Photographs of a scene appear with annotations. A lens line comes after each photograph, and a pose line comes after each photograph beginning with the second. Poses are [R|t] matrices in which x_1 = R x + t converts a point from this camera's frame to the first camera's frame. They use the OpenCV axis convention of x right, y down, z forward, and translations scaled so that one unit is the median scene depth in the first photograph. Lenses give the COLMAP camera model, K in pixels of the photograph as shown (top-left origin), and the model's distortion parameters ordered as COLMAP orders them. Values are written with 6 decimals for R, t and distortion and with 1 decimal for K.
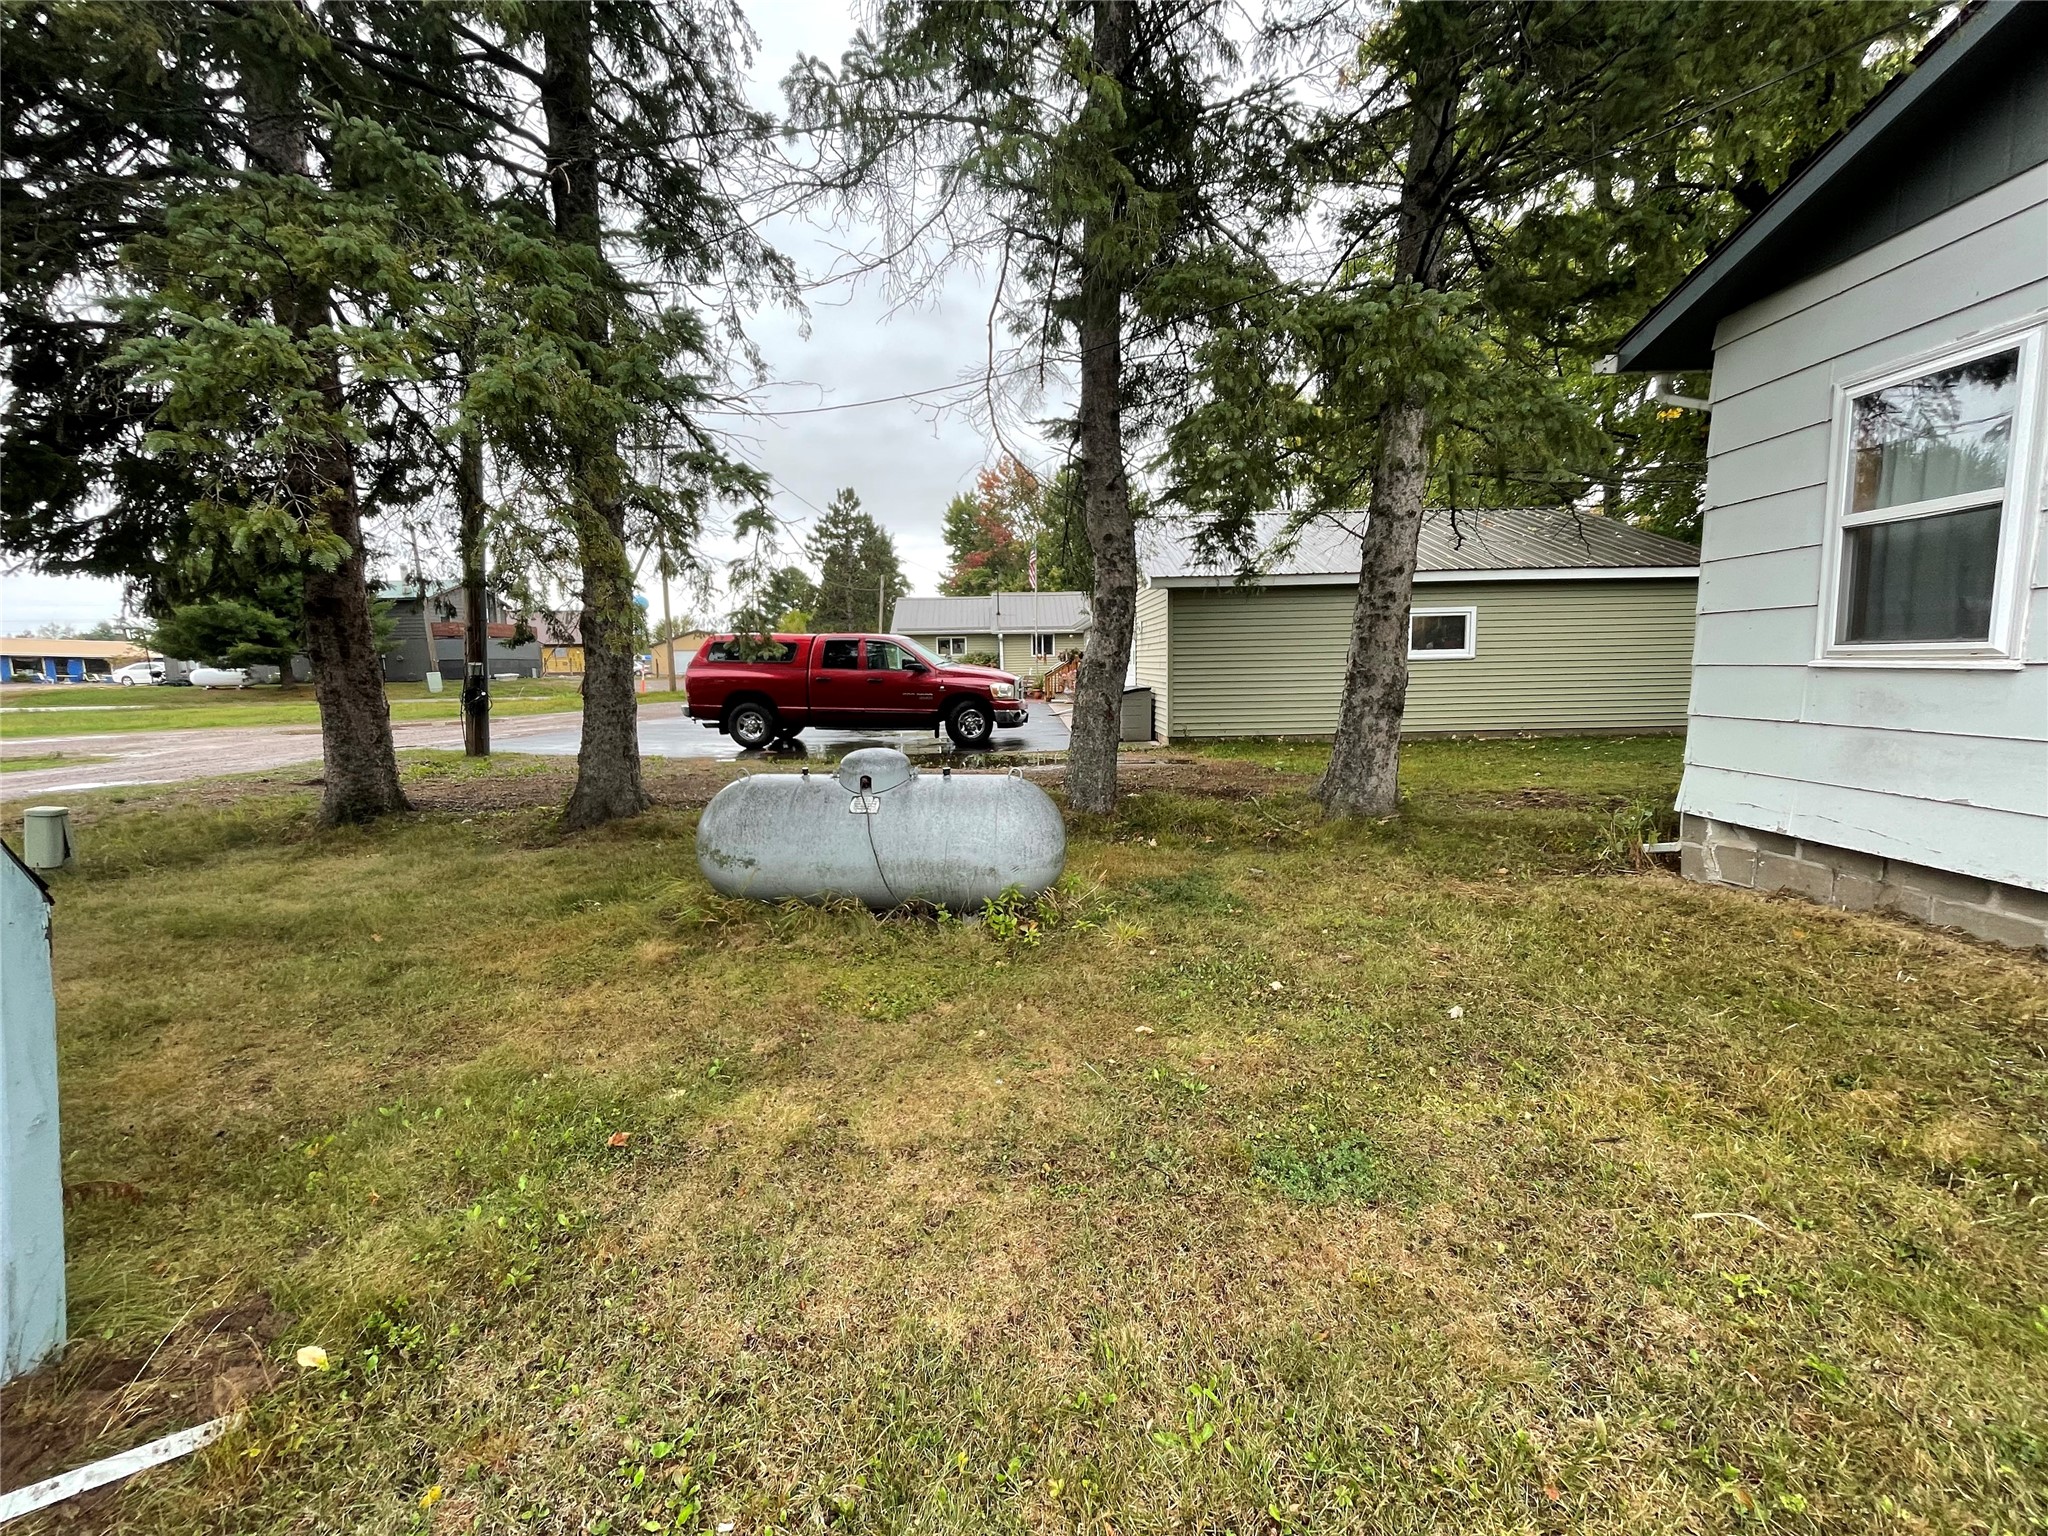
lens RADIAL K [[825.5, 0, 1020.2], [0, 825.5, 764.9], [0, 0, 1]] dist [-0.003620, -0.000075]
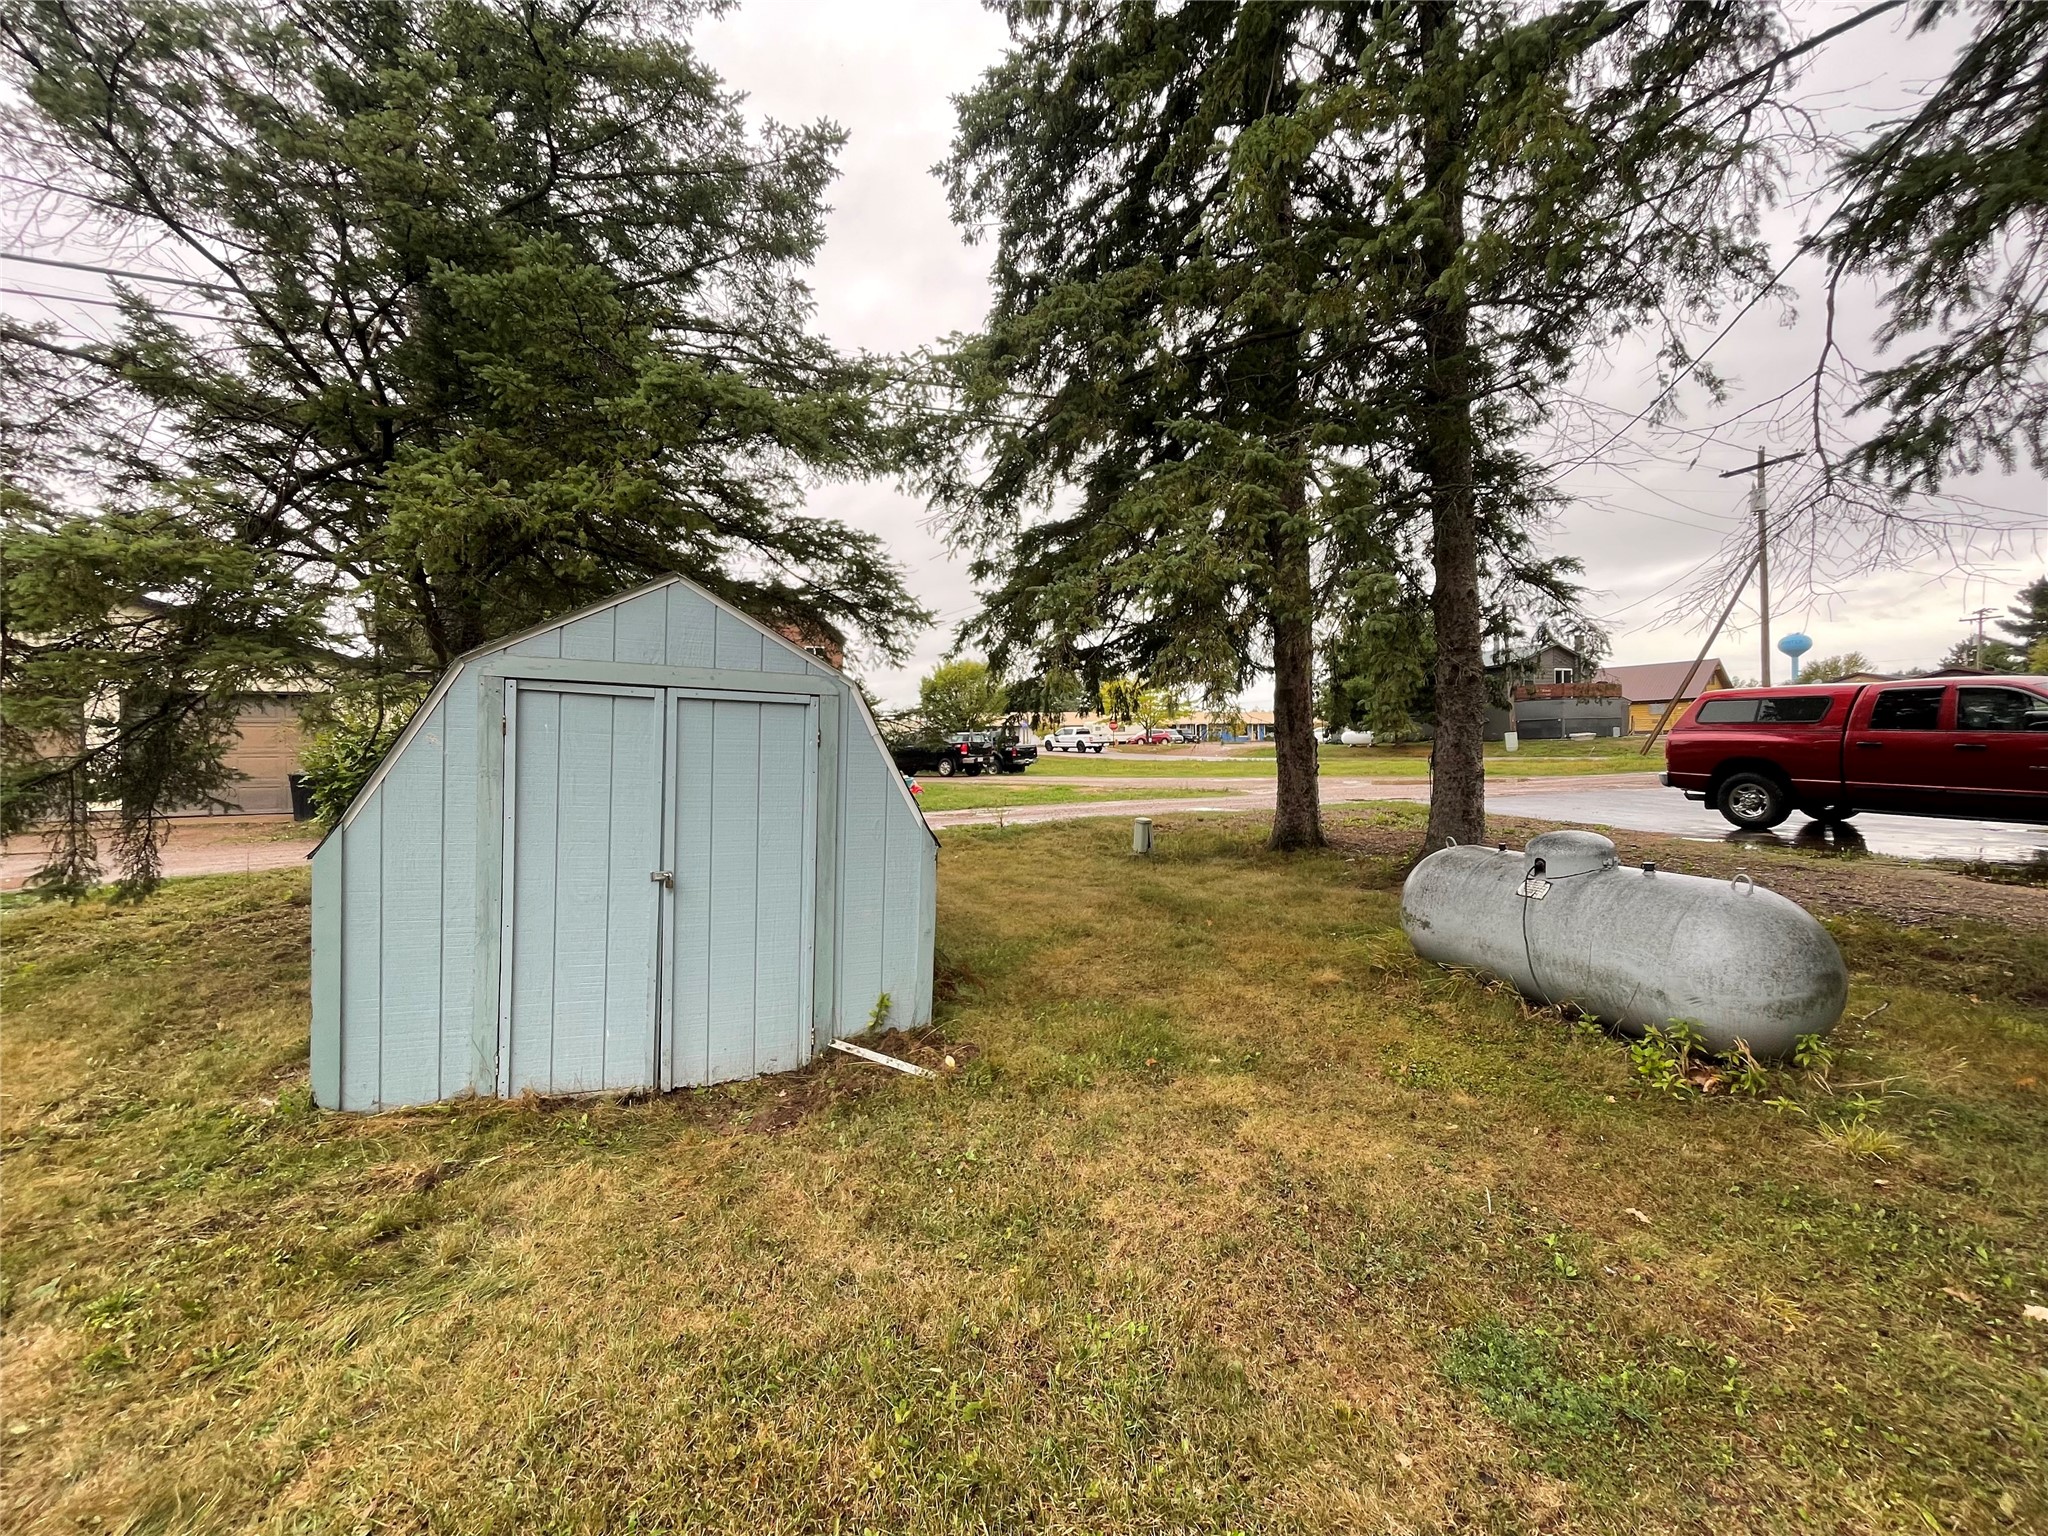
lens RADIAL K [[825.5, 0, 1024.5], [0, 825.5, 768.1], [0, 0, 1]] dist [-0.003620, -0.000075]
pose [[0.377361, 0.030152, -0.925575, 0.425631], [-0.091060, 0.995834, -0.004684, -0.029399], [0.921578, 0.086050, 0.378535, 0.086825]]
